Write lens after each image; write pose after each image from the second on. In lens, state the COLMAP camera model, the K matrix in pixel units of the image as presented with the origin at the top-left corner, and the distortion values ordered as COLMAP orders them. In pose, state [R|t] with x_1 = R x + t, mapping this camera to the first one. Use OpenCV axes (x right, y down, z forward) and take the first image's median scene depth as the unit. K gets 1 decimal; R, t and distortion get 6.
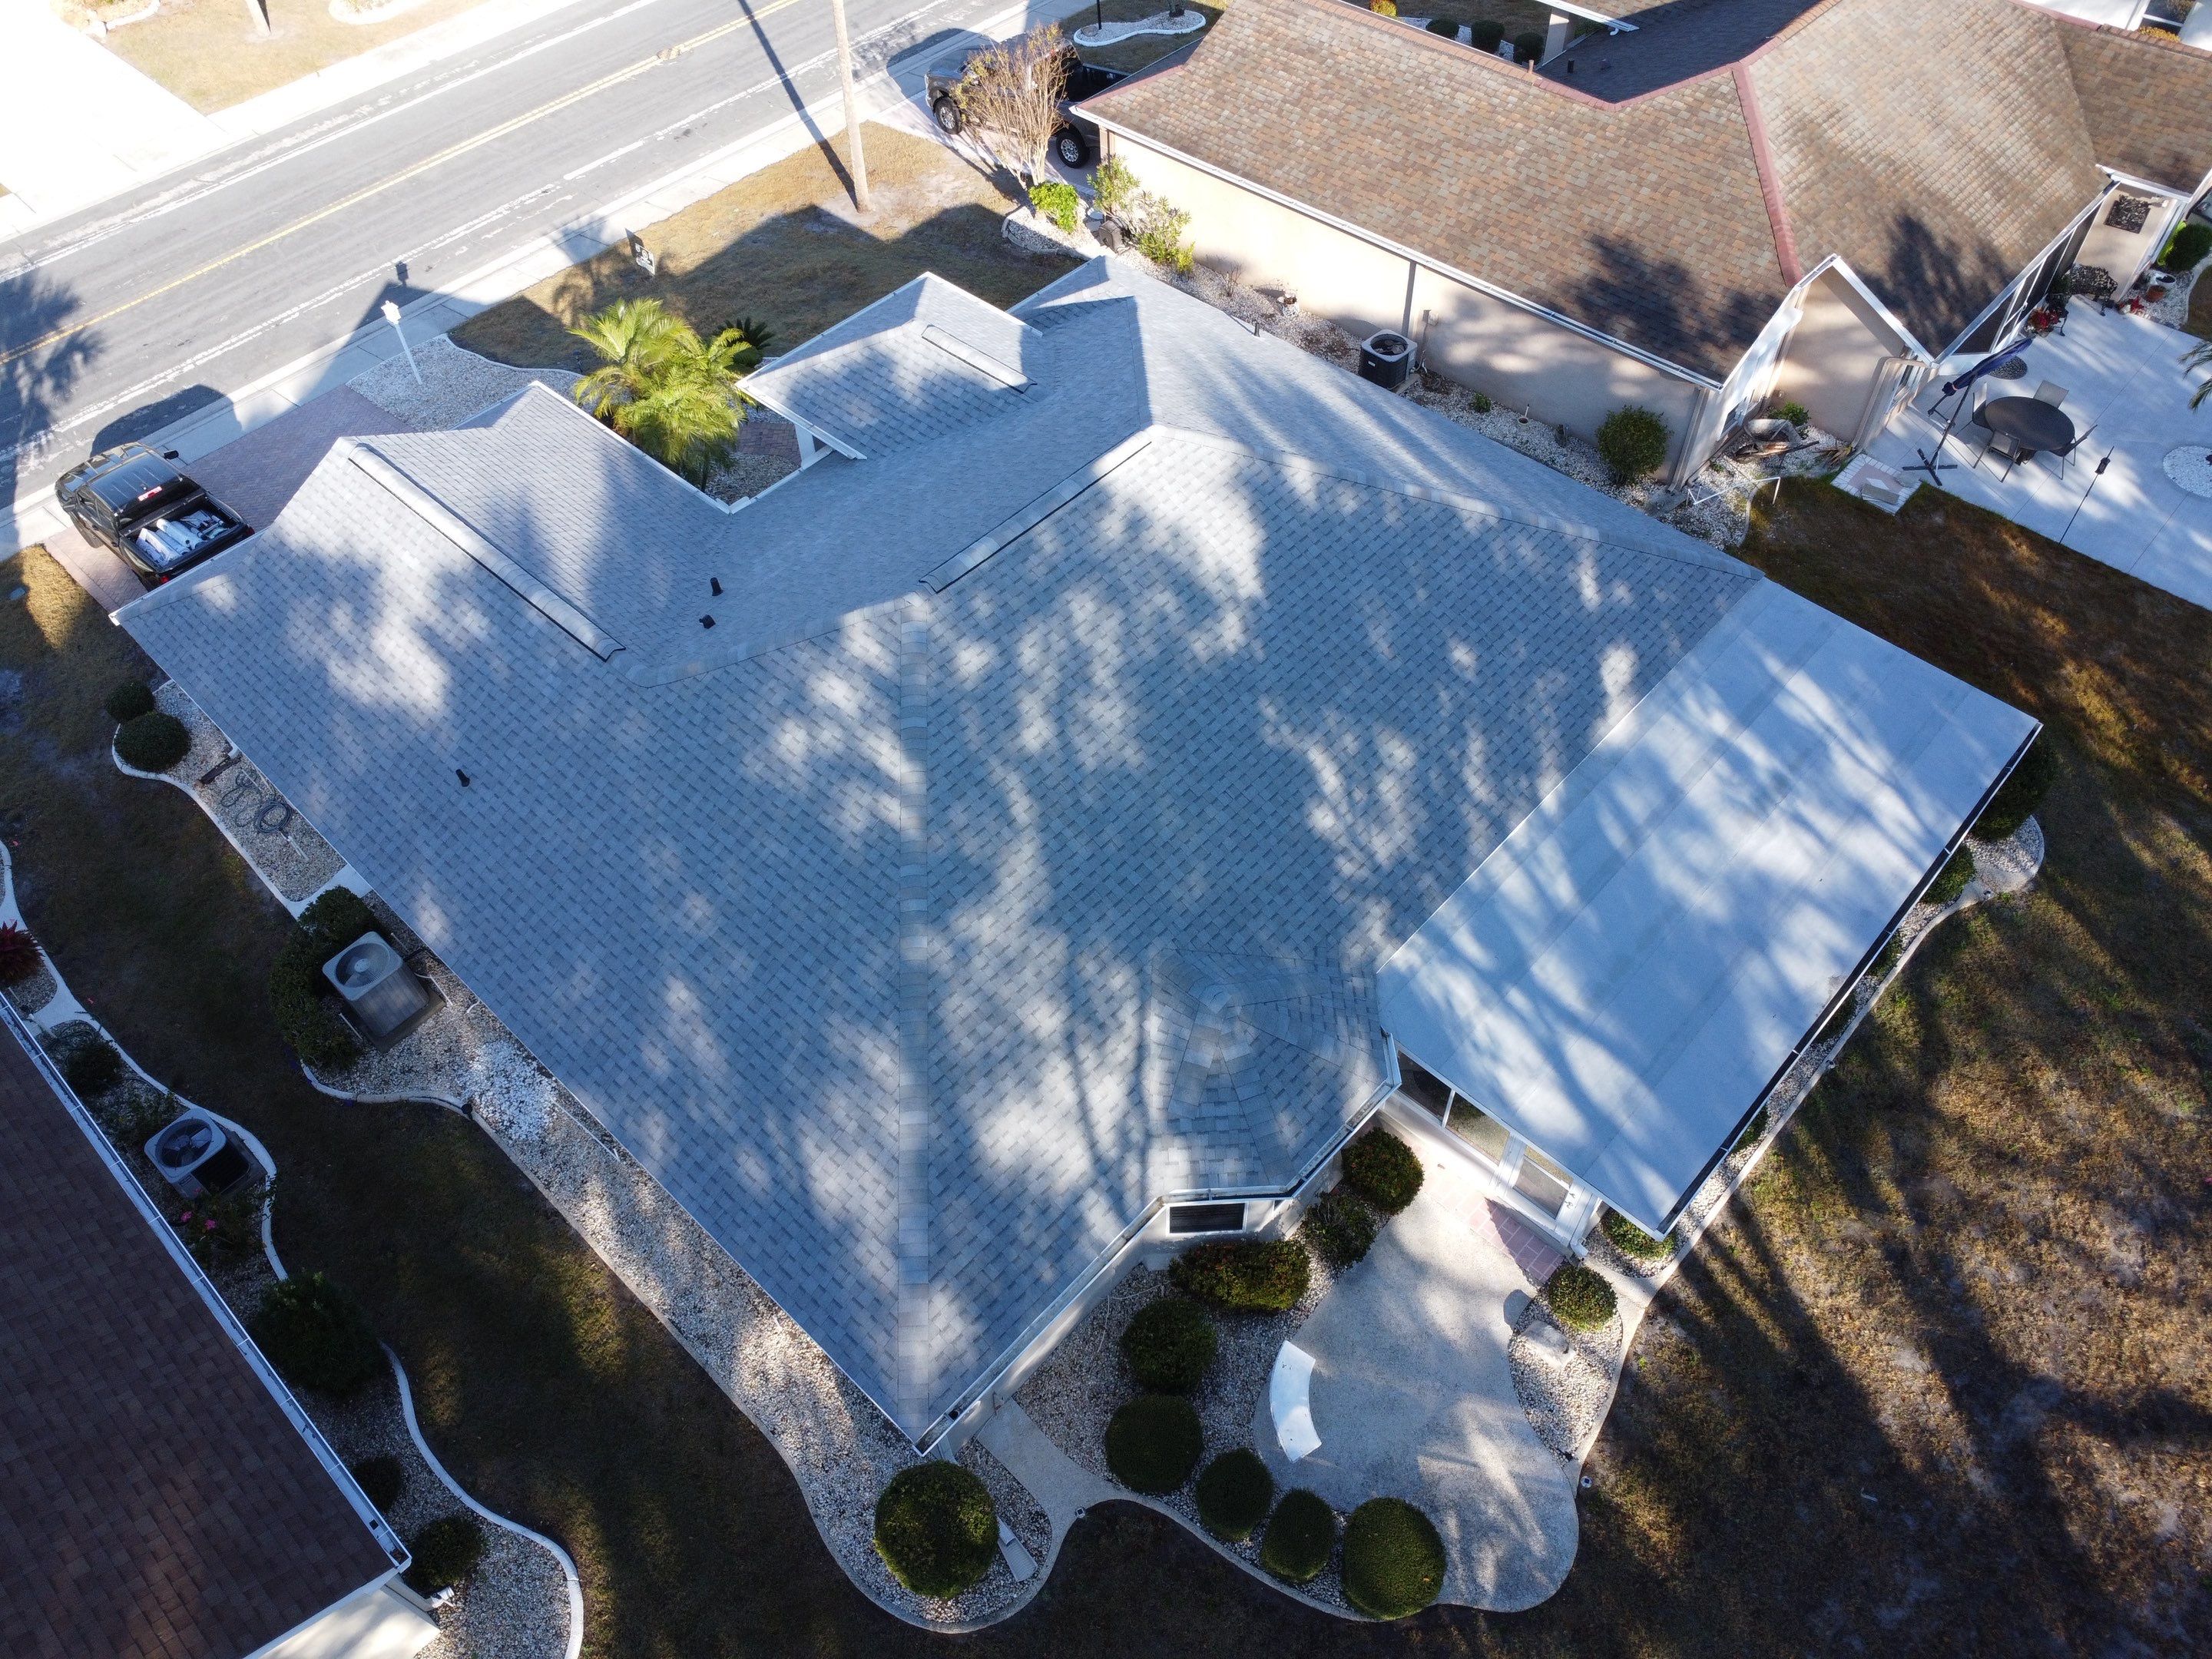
lens RADIAL K [[1610.2, 0, 1106.2], [0, 1610.2, 812.3], [0, 0, 1]] dist [-0.036062, 0.005346]
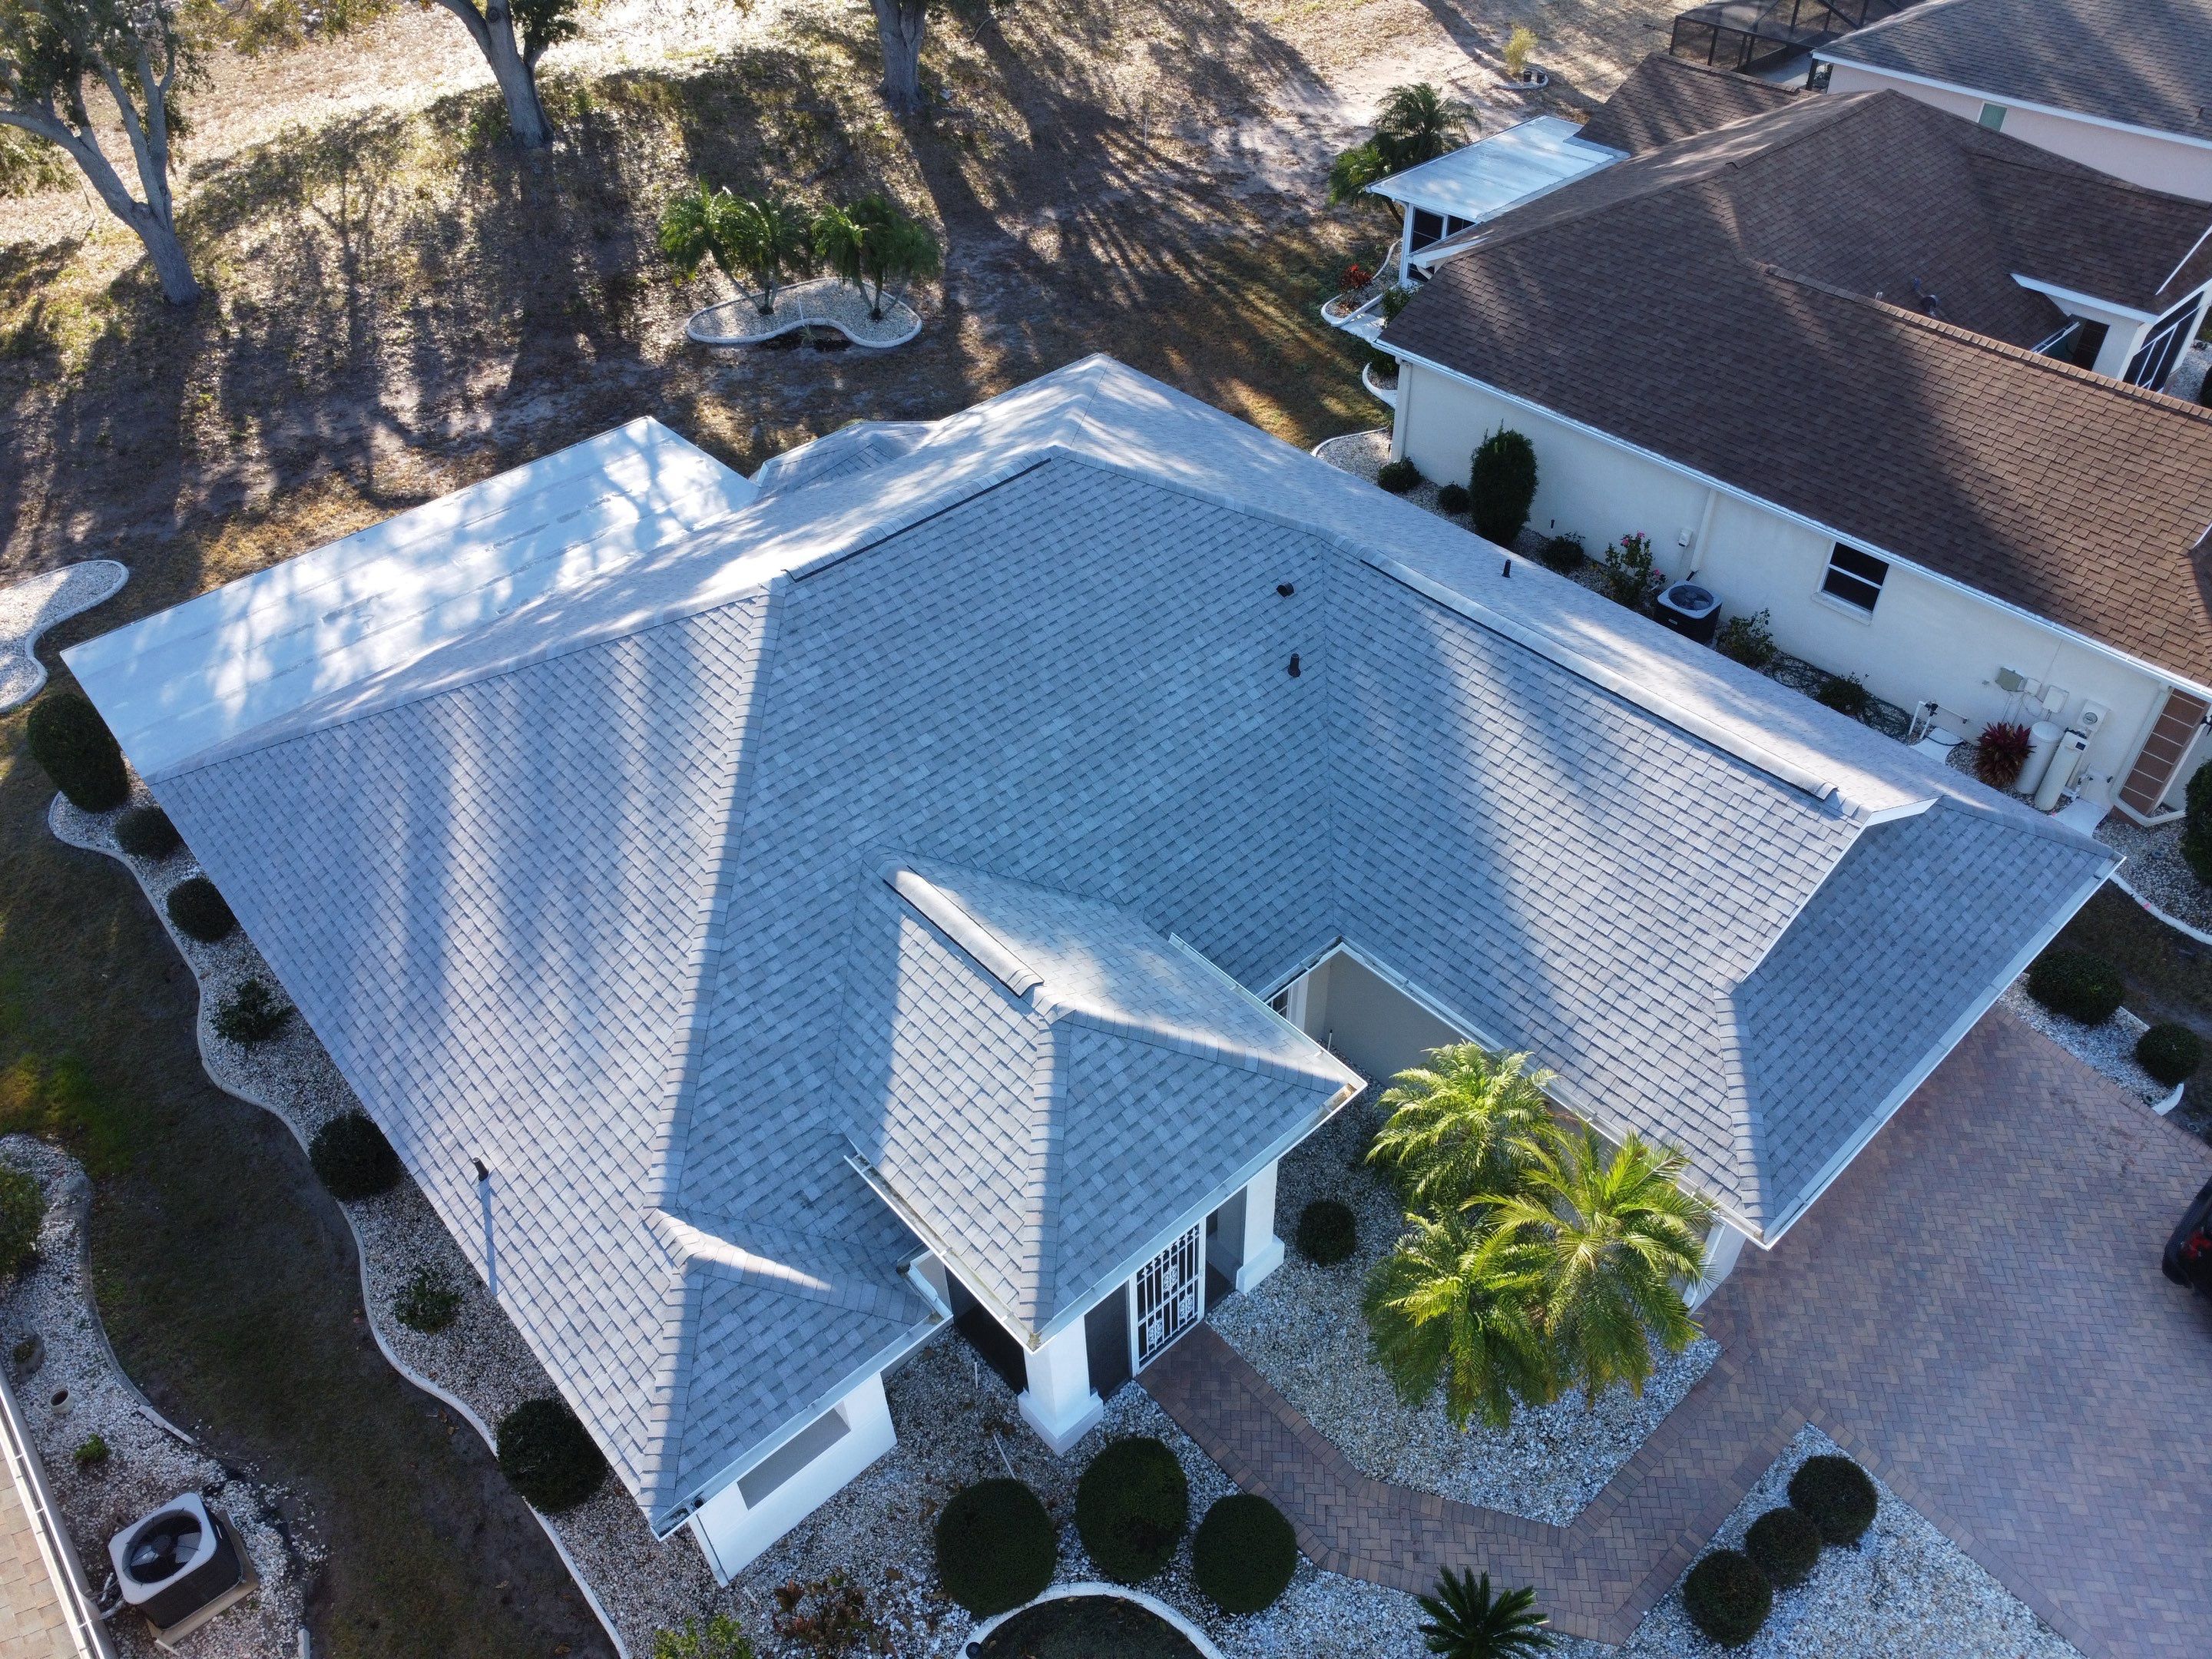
lens RADIAL K [[1610.2, 0, 1099.2], [0, 1610.2, 817.7], [0, 0, 1]] dist [-0.036062, 0.005346]
pose [[-0.993825, -0.013547, 0.110131, -0.251488], [0.110595, -0.040422, 0.993043, -1.114861], [-0.009001, 0.999091, 0.041671, 1.118394]]
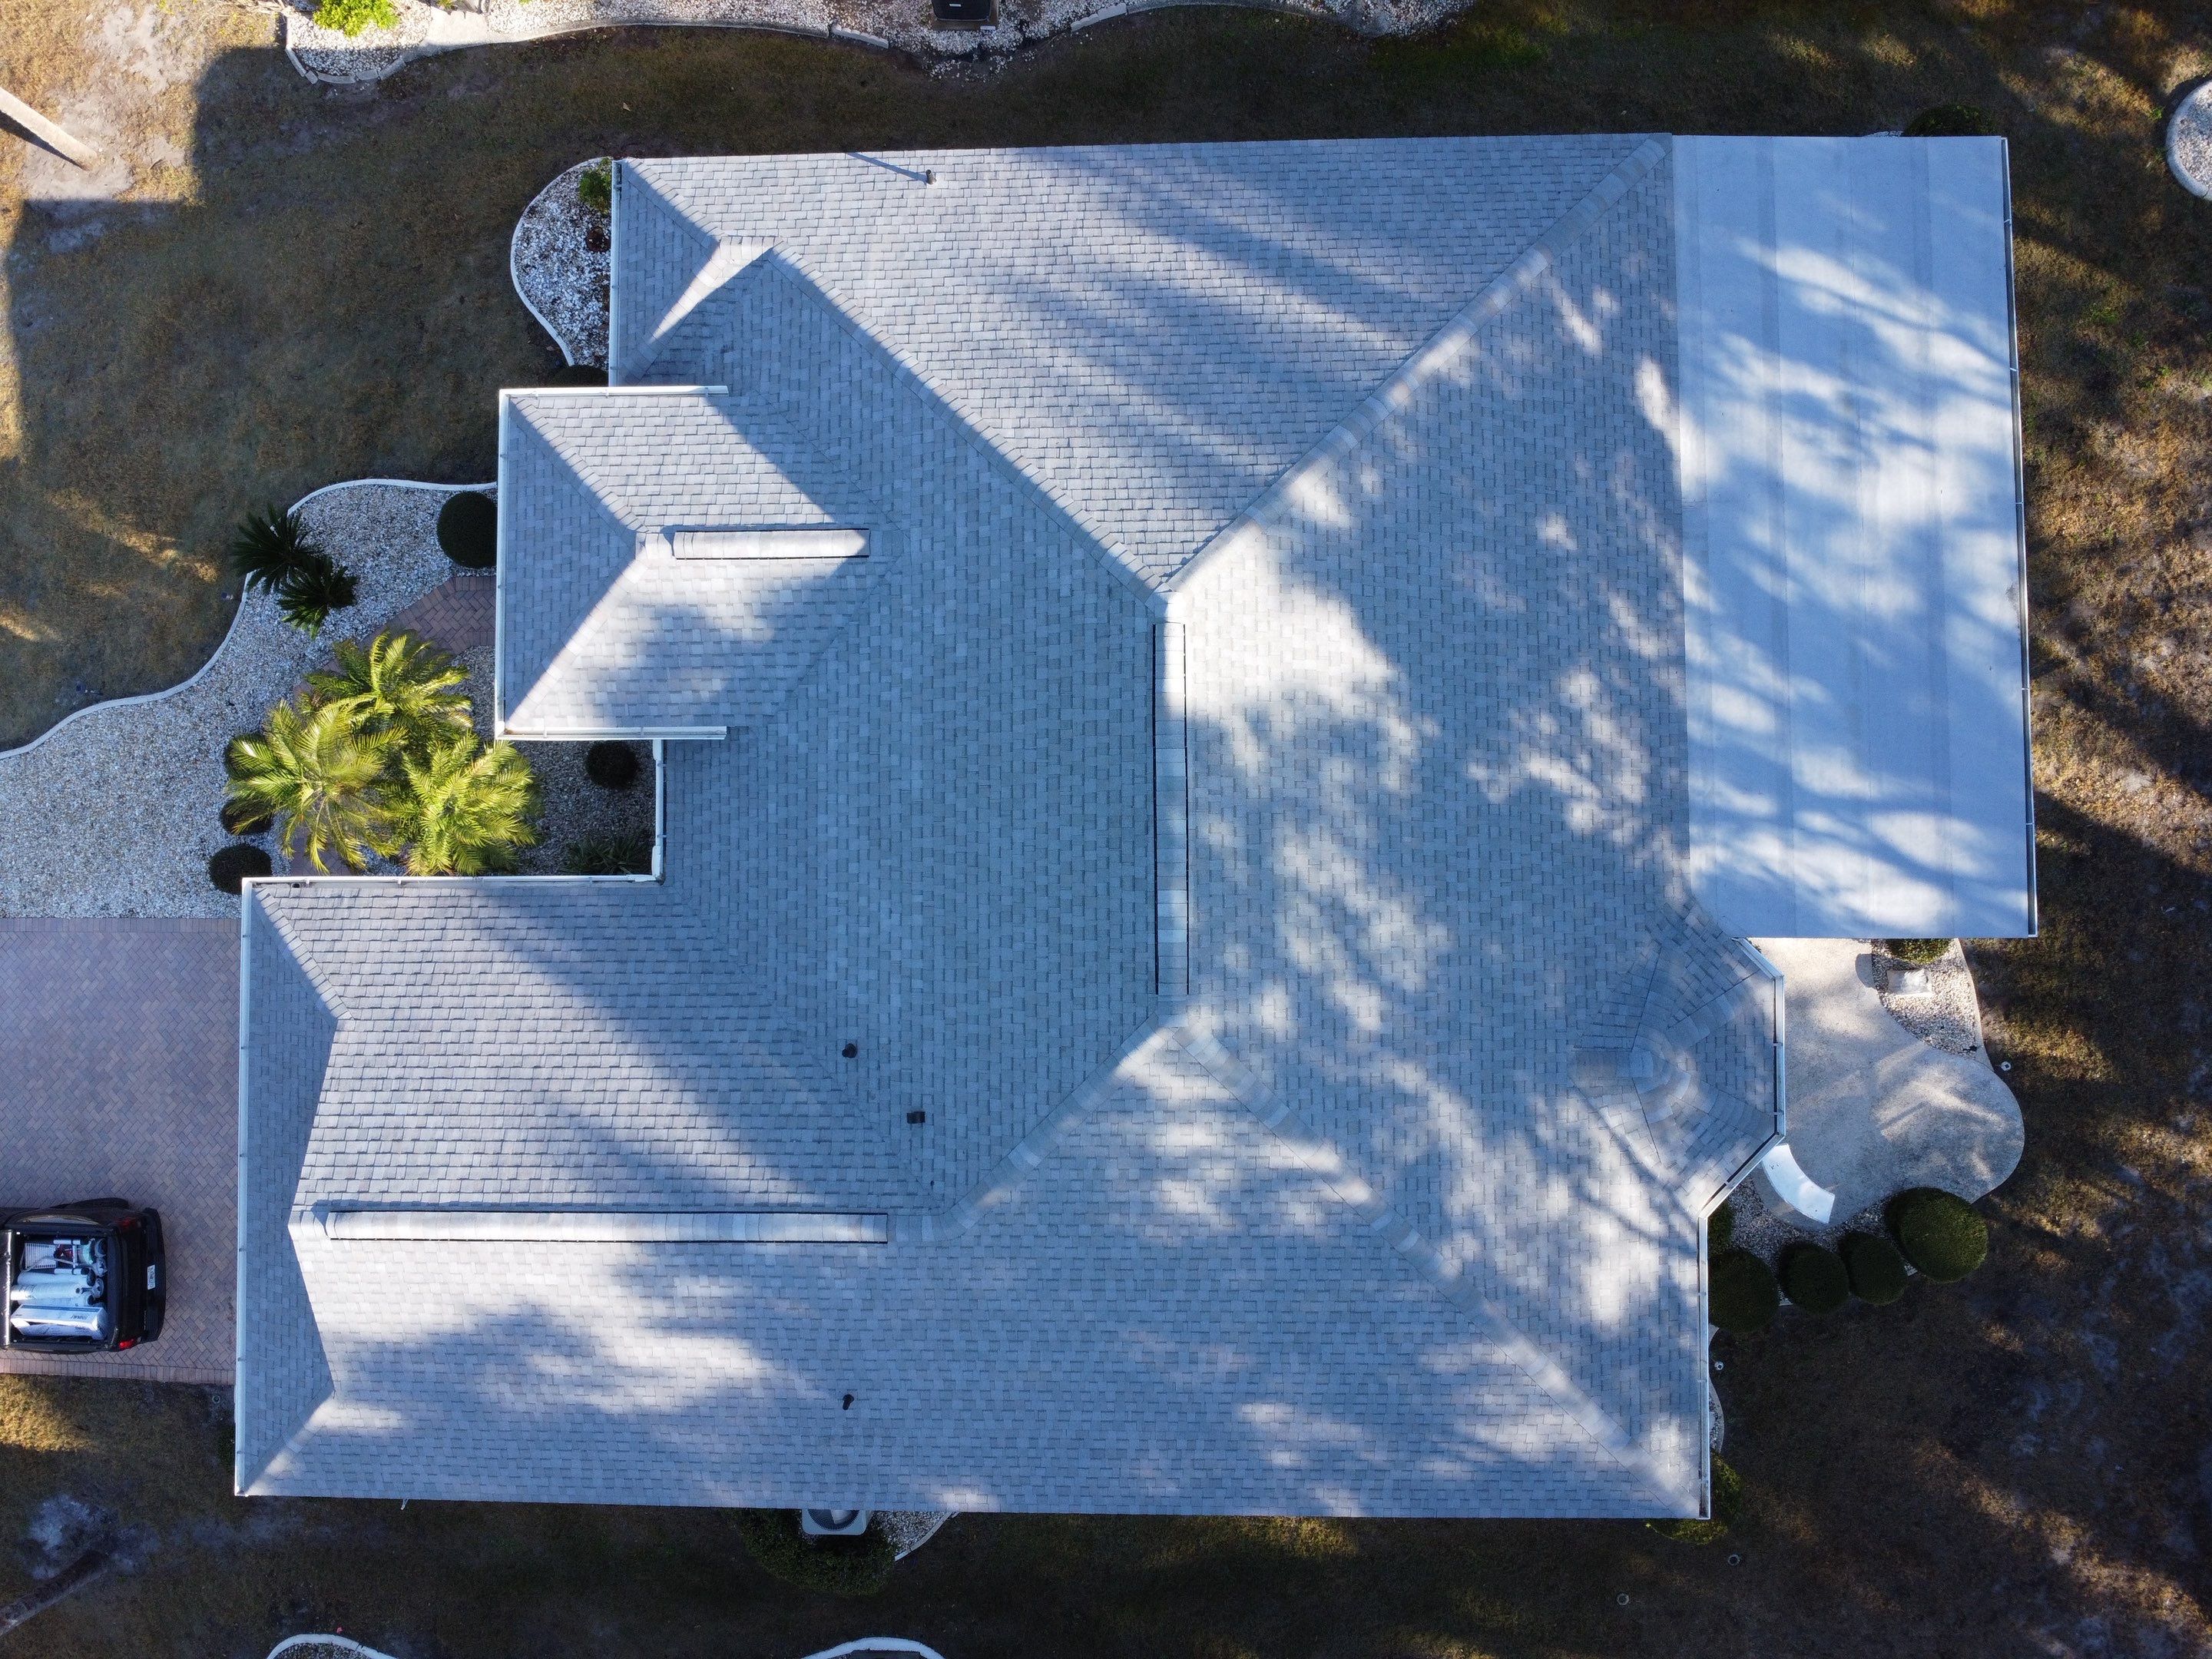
lens RADIAL K [[1610.2, 0, 1083.3], [0, 1610.2, 814.7], [0, 0, 1]] dist [-0.036062, 0.005346]
pose [[0.726896, -0.686260, 0.025853, -0.098046], [0.543310, 0.597692, 0.589558, -0.685547], [-0.420043, -0.414501, 0.807312, 0.343391]]
